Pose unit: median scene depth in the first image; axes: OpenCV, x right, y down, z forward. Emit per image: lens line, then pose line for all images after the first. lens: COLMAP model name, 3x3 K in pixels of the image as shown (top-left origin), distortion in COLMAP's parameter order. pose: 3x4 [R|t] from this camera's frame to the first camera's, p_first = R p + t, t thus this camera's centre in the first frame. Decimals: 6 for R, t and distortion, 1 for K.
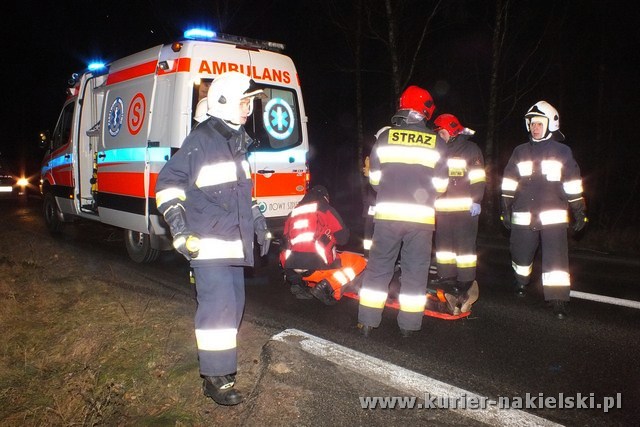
lens RADIAL K [[580.1, 0, 318.7], [0, 580.1, 213.0], [0, 0, 1]] dist [-0.072341, 0.033749]
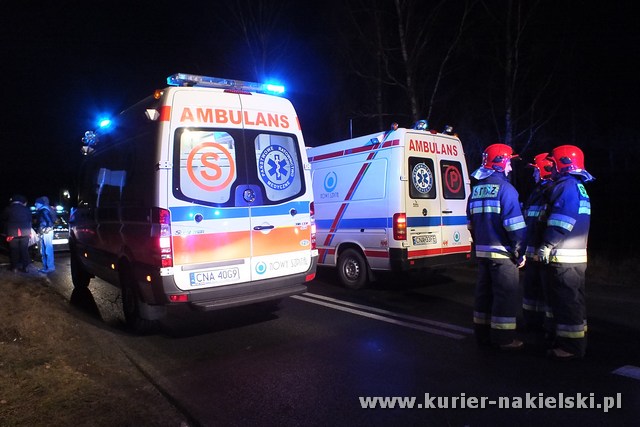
lens RADIAL K [[498.5, 0, 342.2], [0, 498.5, 209.6], [0, 0, 1]] dist [-0.038890, 0.006365]
pose [[0.998041, -0.052664, -0.033788, 0.055429], [0.050433, 0.996688, -0.063787, -0.042375], [0.037035, 0.061958, 0.997391, 0.232552]]
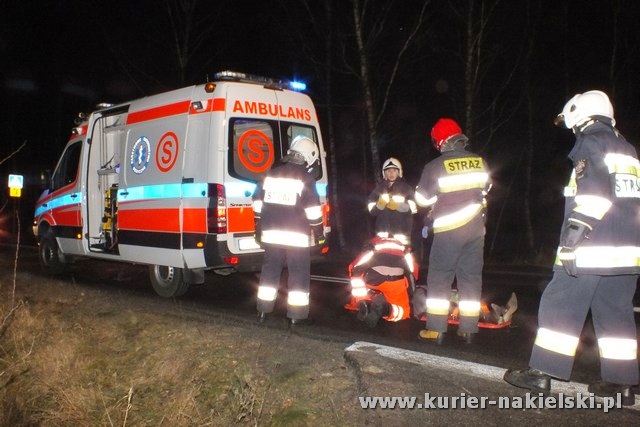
lens RADIAL K [[623.1, 0, 319.4], [0, 623.1, 210.0], [0, 0, 1]] dist [-0.050453, 0.000000]
pose [[0.995508, -0.028143, 0.090400, -0.145055], [0.034622, 0.996881, -0.070921, 0.020181], [-0.088122, 0.073732, 0.993377, -0.122386]]
